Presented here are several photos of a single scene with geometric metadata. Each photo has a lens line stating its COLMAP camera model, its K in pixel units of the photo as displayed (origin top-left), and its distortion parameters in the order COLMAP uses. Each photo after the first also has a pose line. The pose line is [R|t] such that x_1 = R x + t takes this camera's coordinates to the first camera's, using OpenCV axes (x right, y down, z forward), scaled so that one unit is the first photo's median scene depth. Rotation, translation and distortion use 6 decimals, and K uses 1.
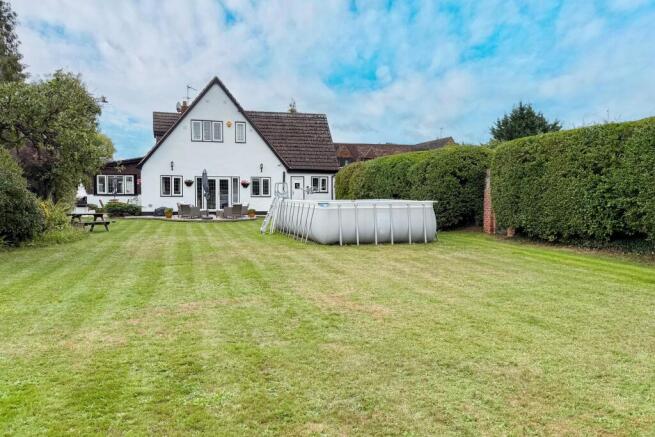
lens RADIAL K [[442.8, 0, 327.5], [0, 442.8, 218.5], [0, 0, 1]] dist [0.065243, -0.000508]
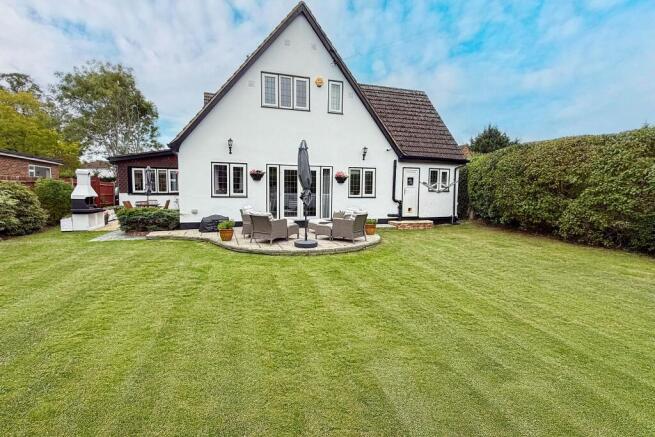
lens RADIAL K [[273.1, 0, 325.2], [0, 273.1, 213.0], [0, 0, 1]] dist [0.001621, 0.000344]
pose [[0.999811, 0.002086, 0.019339, -0.217376], [-0.002412, 0.999855, 0.016851, -0.032869], [-0.019301, -0.016894, 0.999671, 0.601598]]
